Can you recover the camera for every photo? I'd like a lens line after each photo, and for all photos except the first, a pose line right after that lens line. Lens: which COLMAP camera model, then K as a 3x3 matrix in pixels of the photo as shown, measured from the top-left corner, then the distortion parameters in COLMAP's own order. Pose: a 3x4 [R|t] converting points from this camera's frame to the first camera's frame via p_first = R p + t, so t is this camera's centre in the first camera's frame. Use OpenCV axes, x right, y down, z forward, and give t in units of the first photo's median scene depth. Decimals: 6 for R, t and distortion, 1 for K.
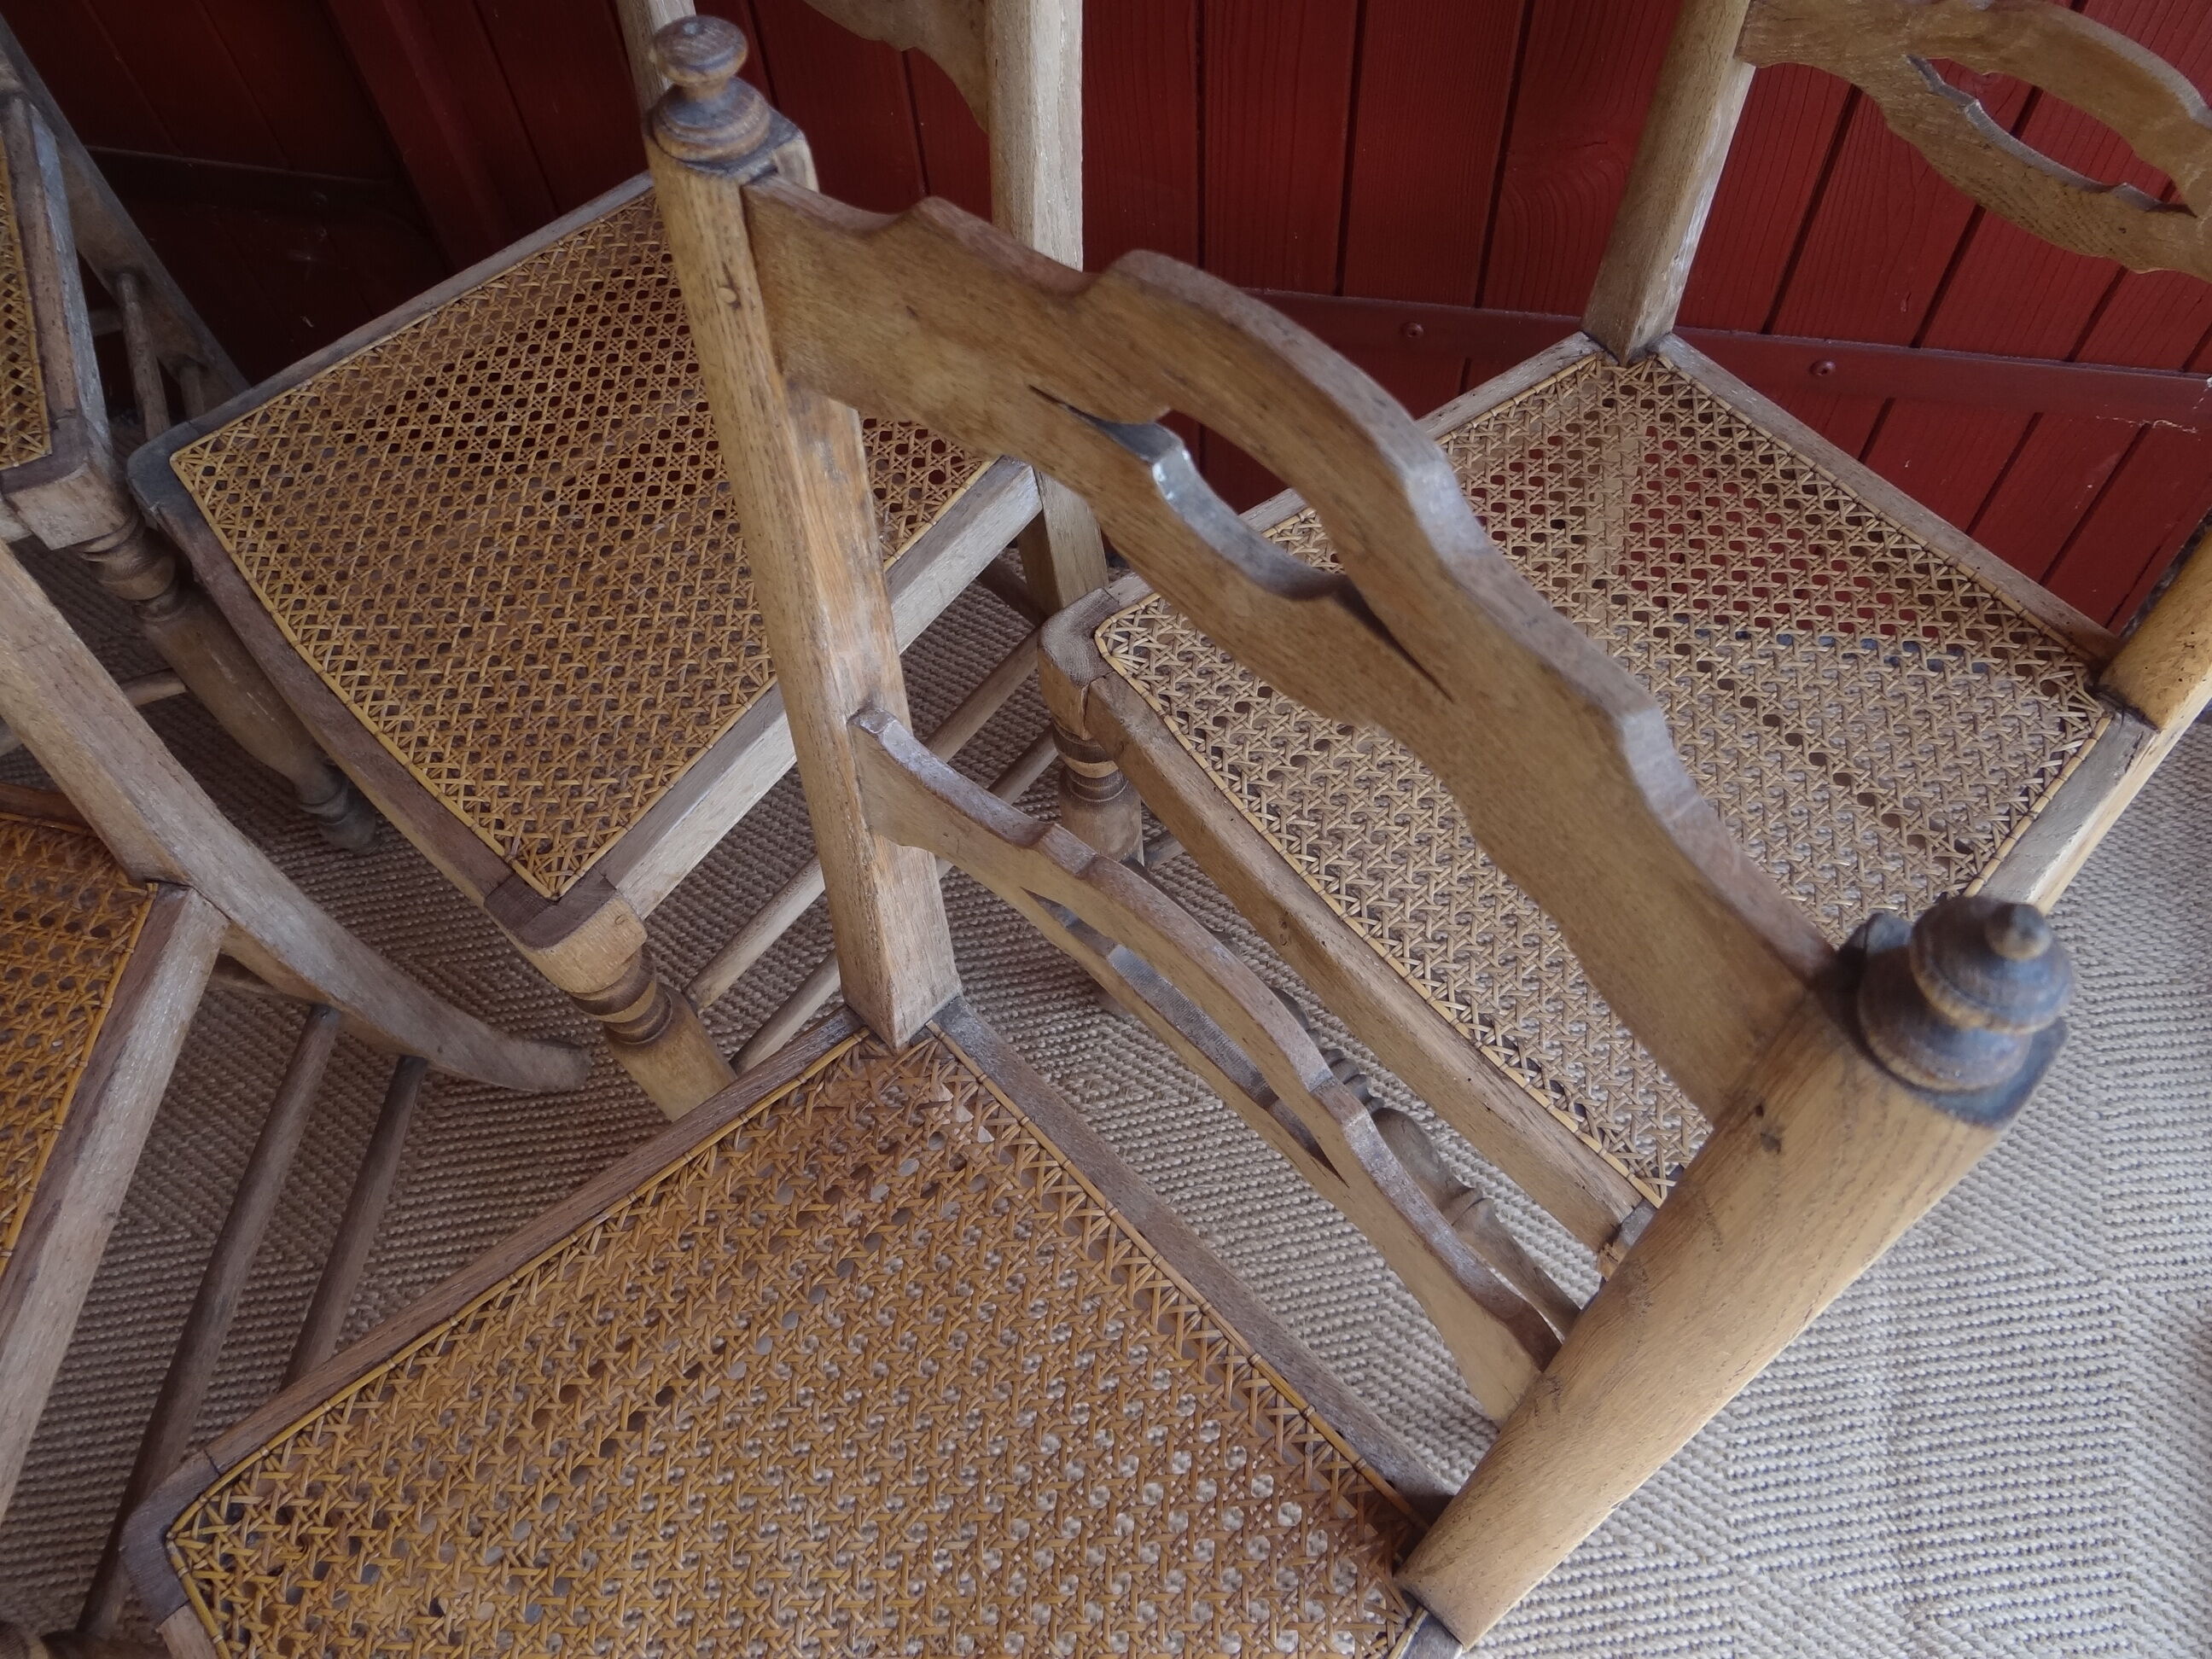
lens RADIAL K [[1743.7, 0, 1105.3], [0, 1743.7, 824.4], [0, 0, 1]] dist [0.009936, -0.009657]
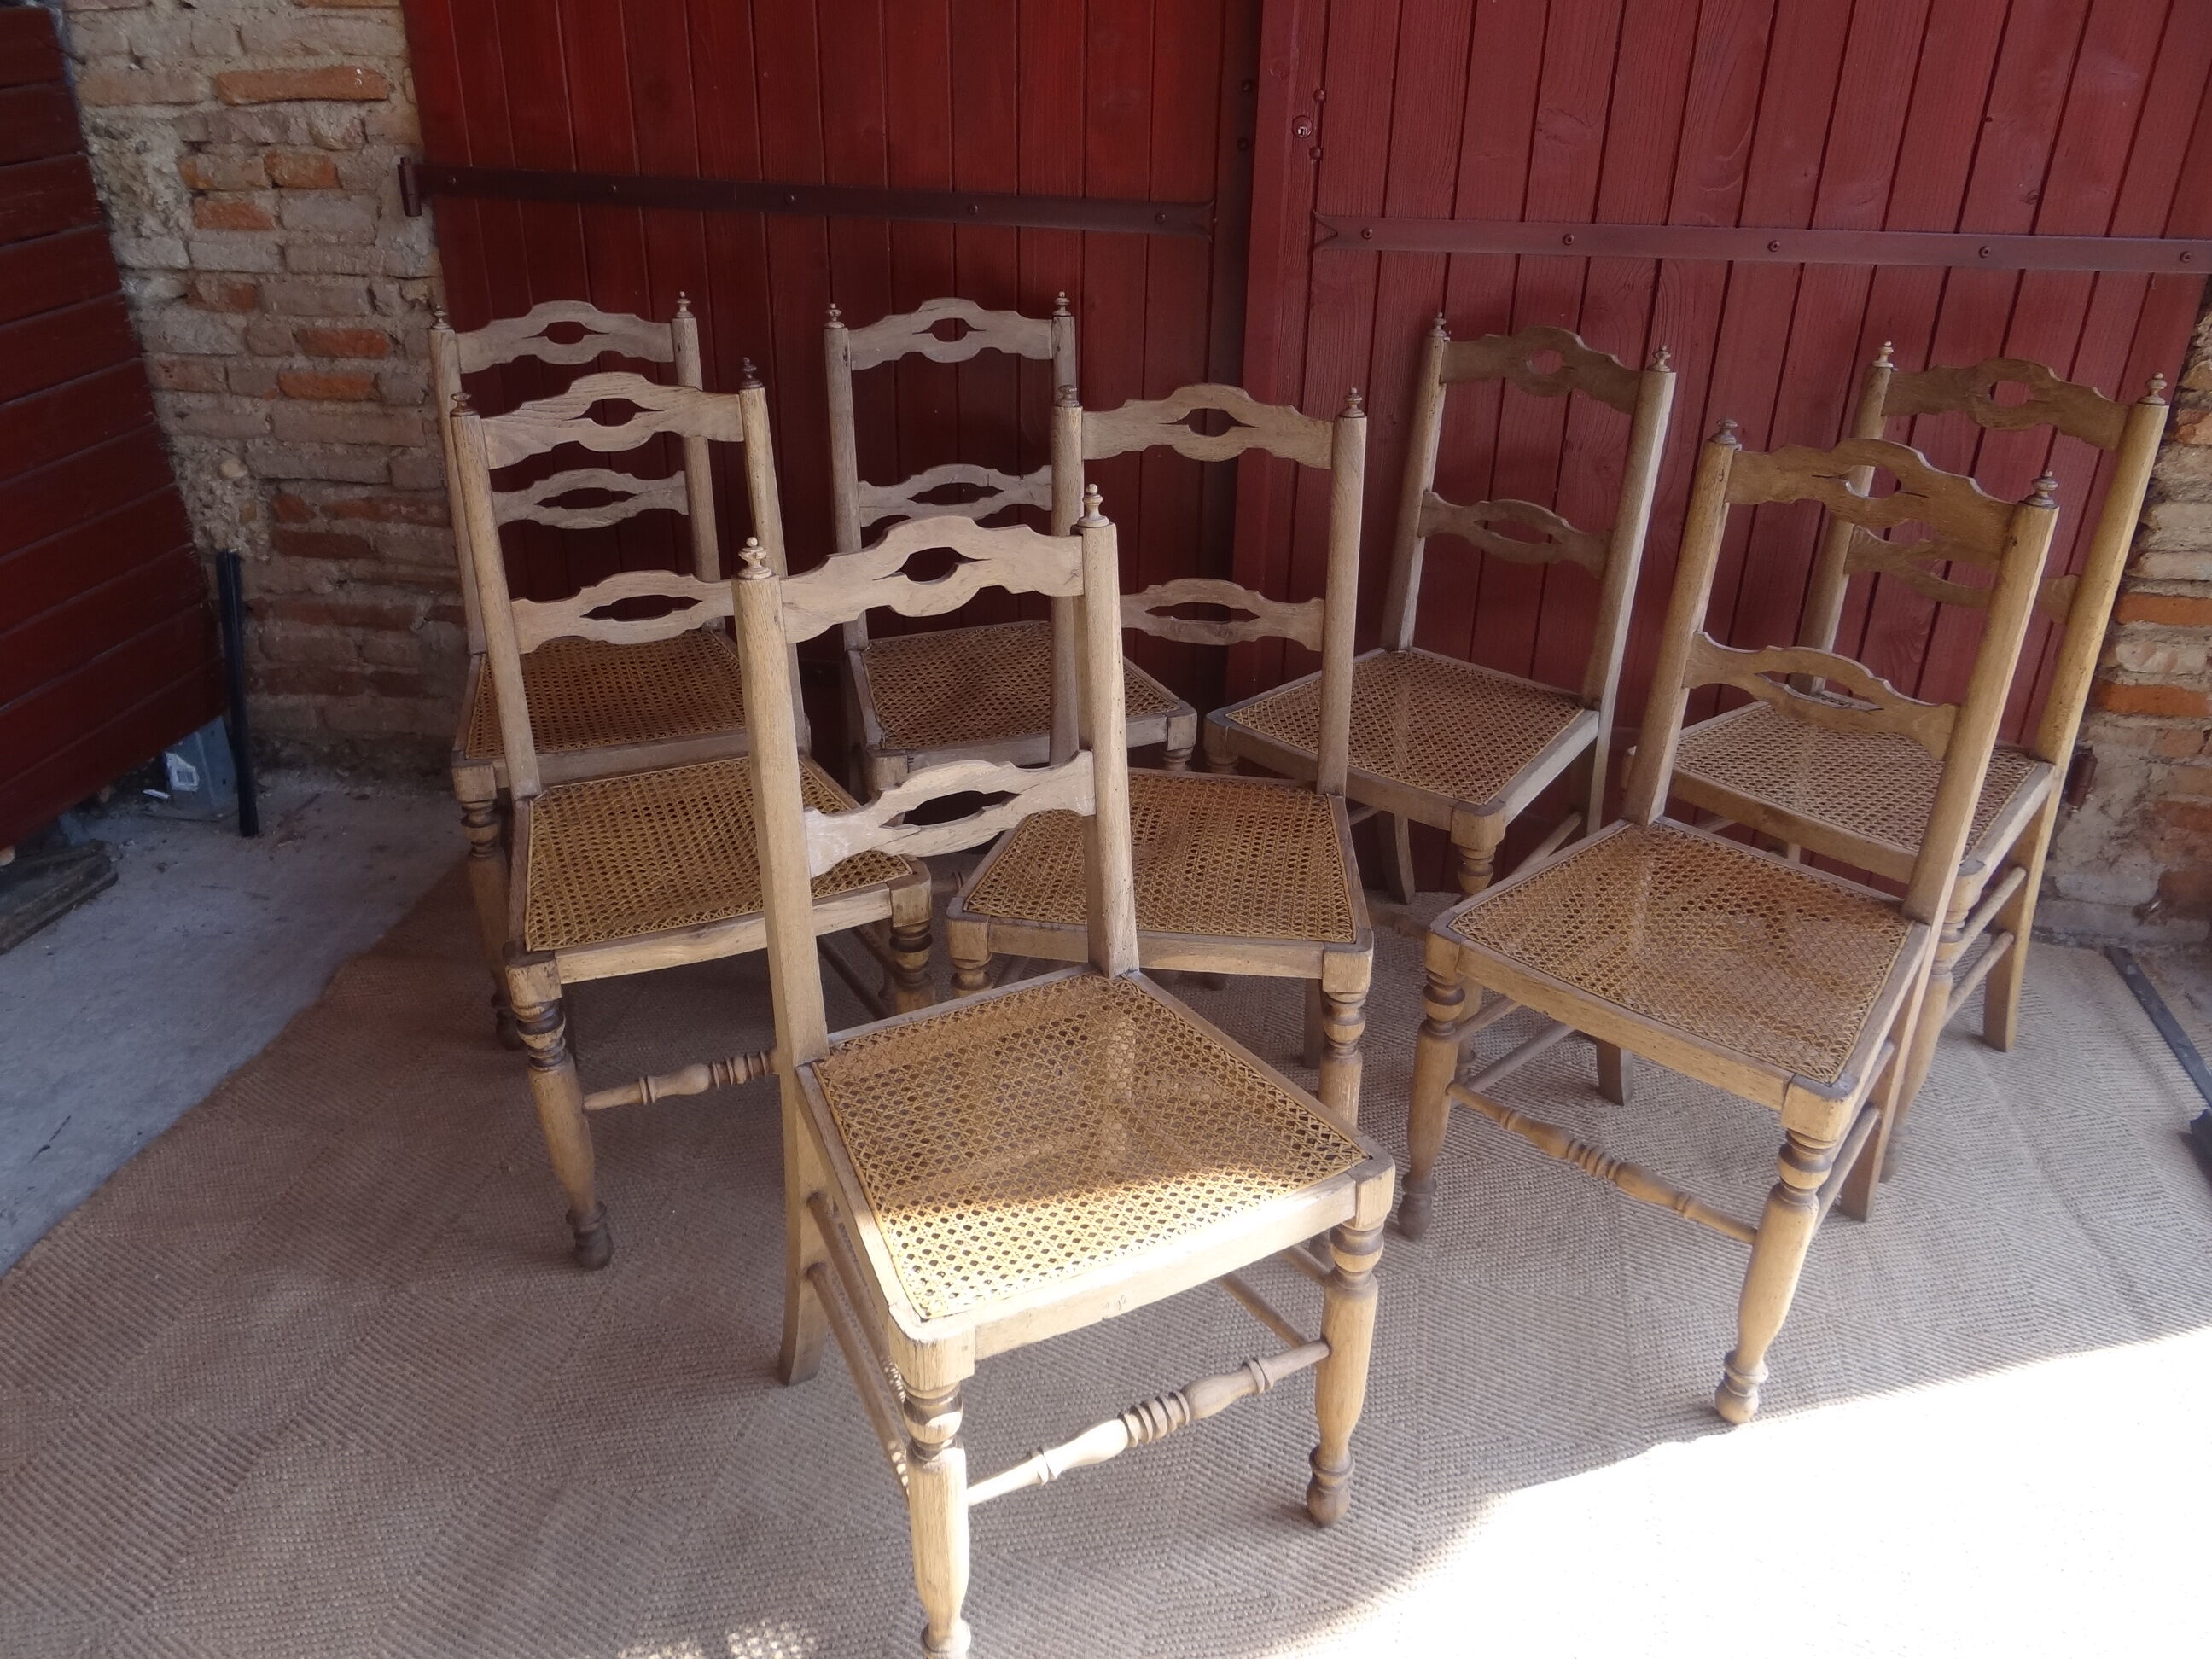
lens RADIAL K [[1749.2, 0, 1095.6], [0, 1749.2, 819.3], [0, 0, 1]] dist [-0.001298, 0.003665]
pose [[0.995451, 0.034977, 0.088620, -1.025318], [0.018770, 0.839943, -0.542350, 1.331146], [-0.093406, 0.541546, 0.835466, -0.991502]]
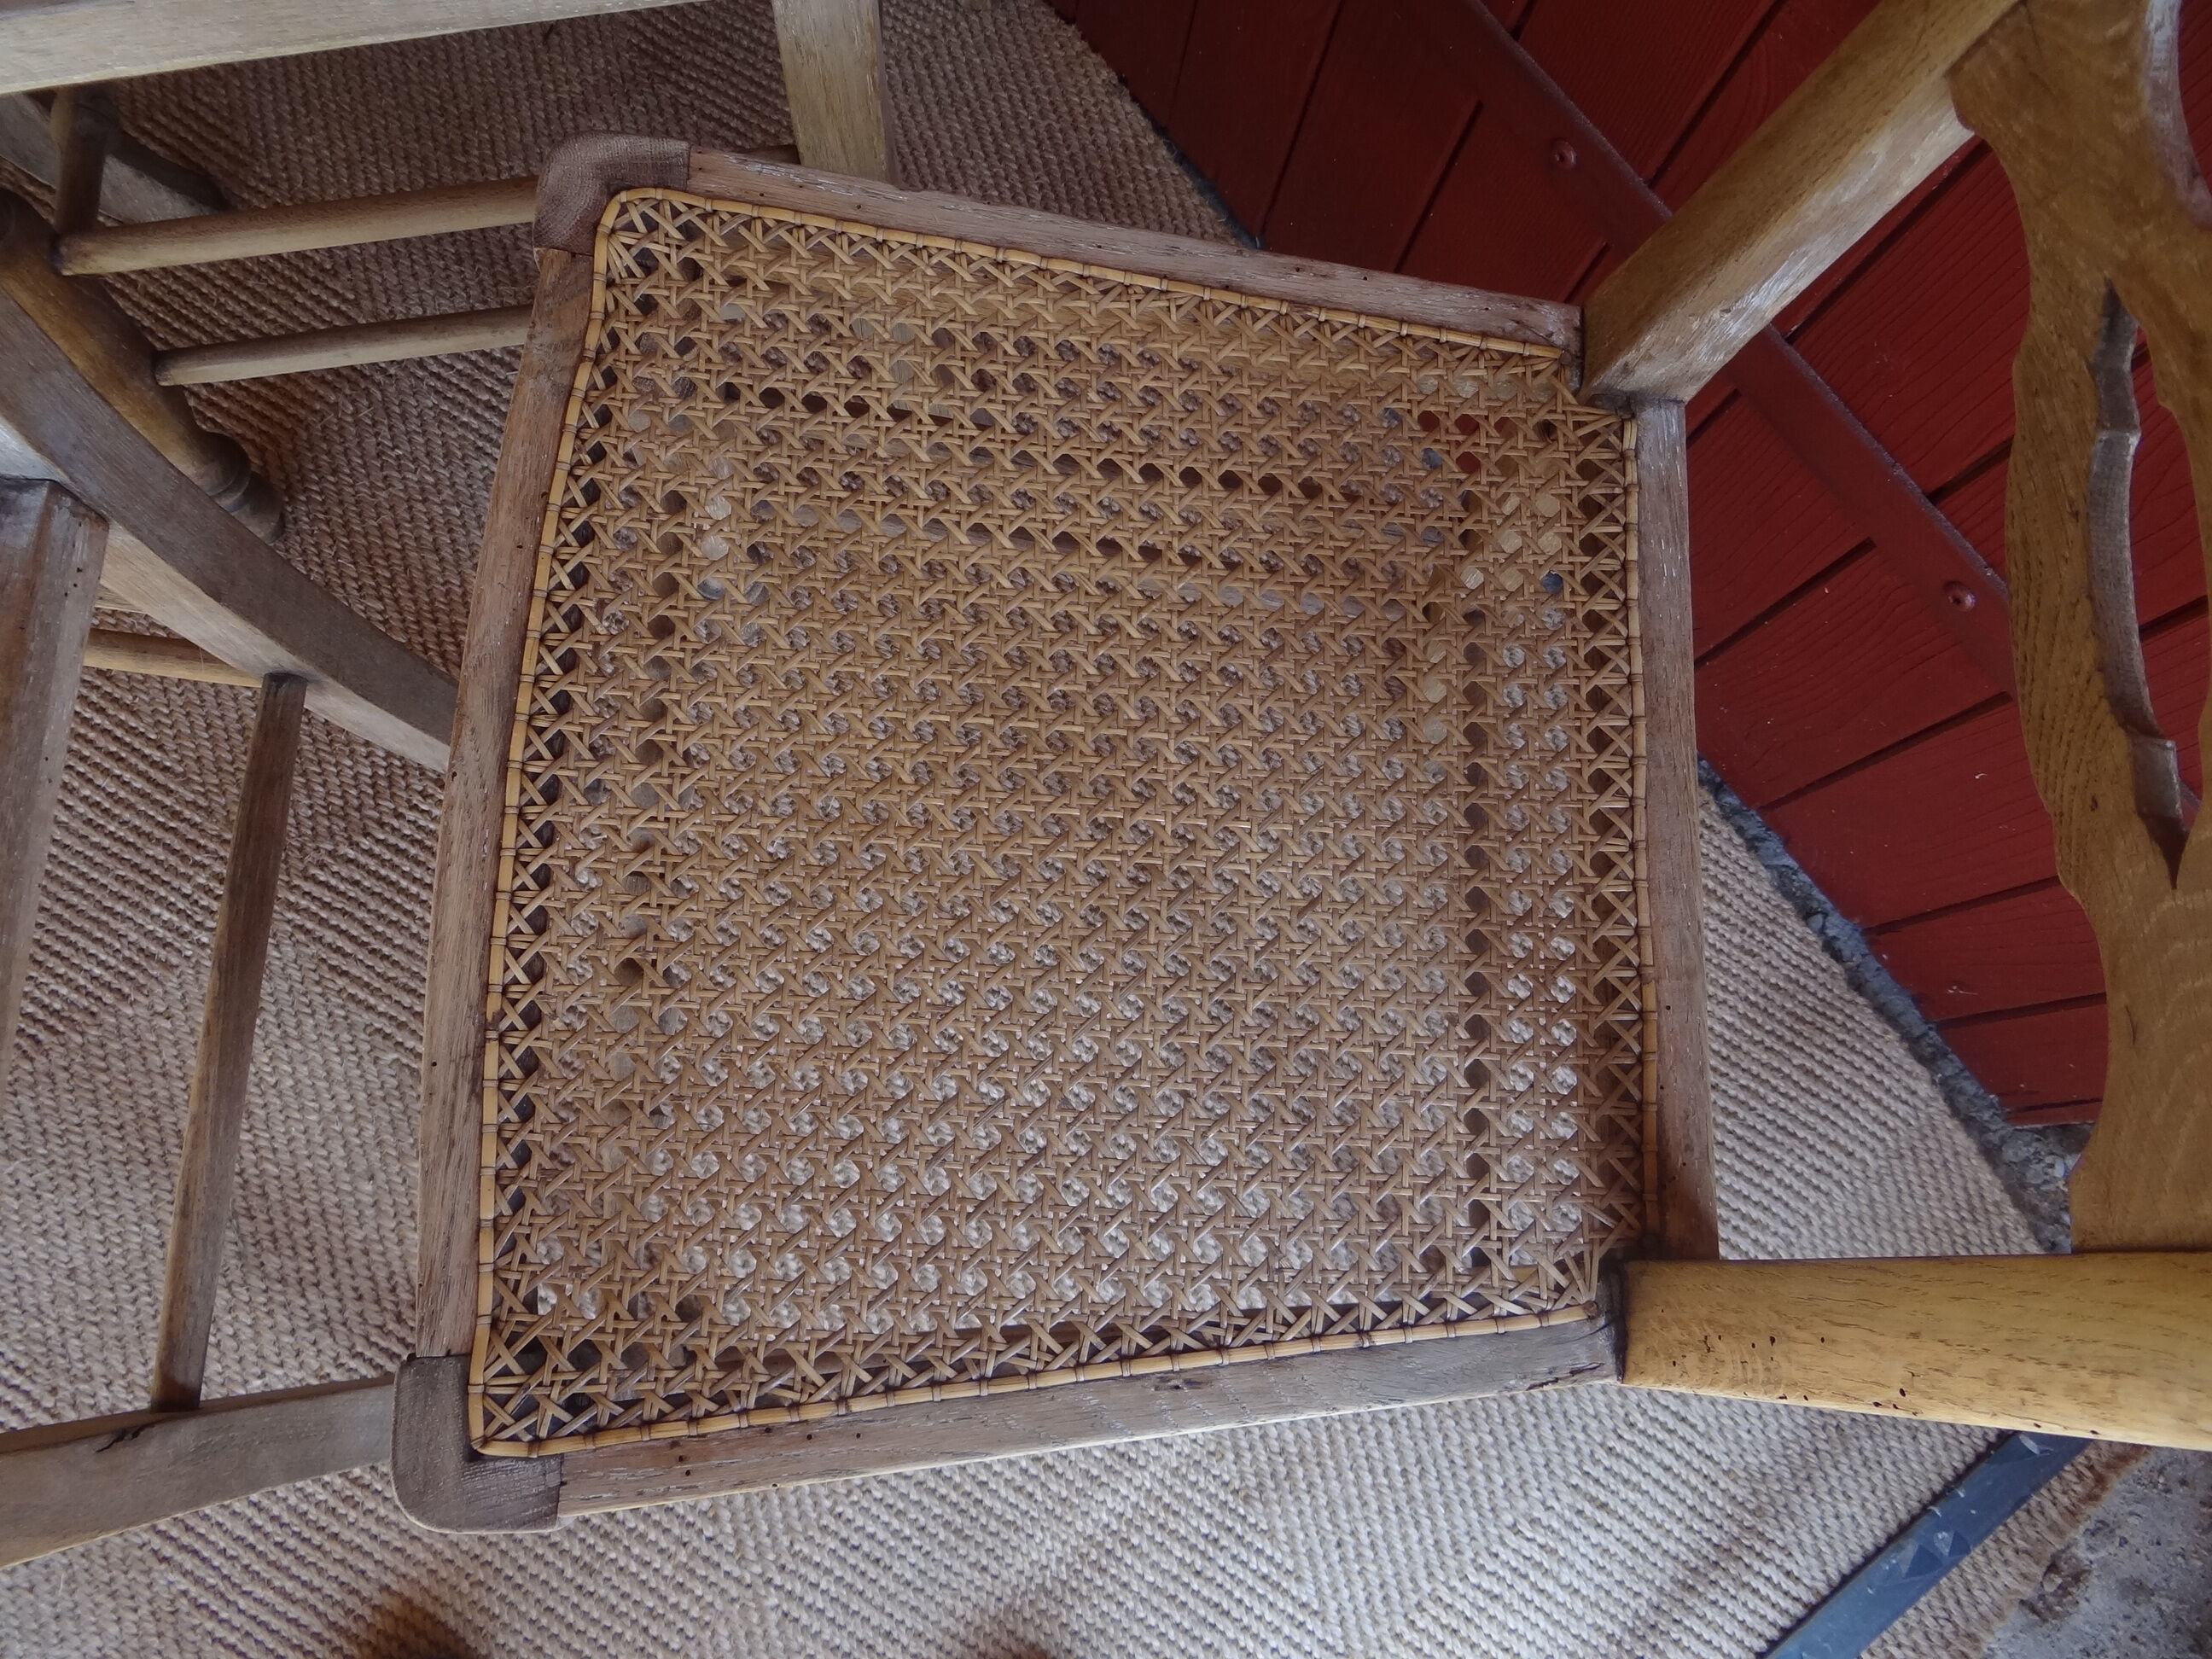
lens RADIAL K [[1743.7, 0, 1105.3], [0, 1743.7, 824.4], [0, 0, 1]] dist [0.009936, -0.009657]
pose [[0.751018, 0.660107, -0.015214, 0.302678], [-0.625581, 0.718731, 0.303437, -0.254584], [0.211235, -0.218369, 0.952730, 0.351852]]
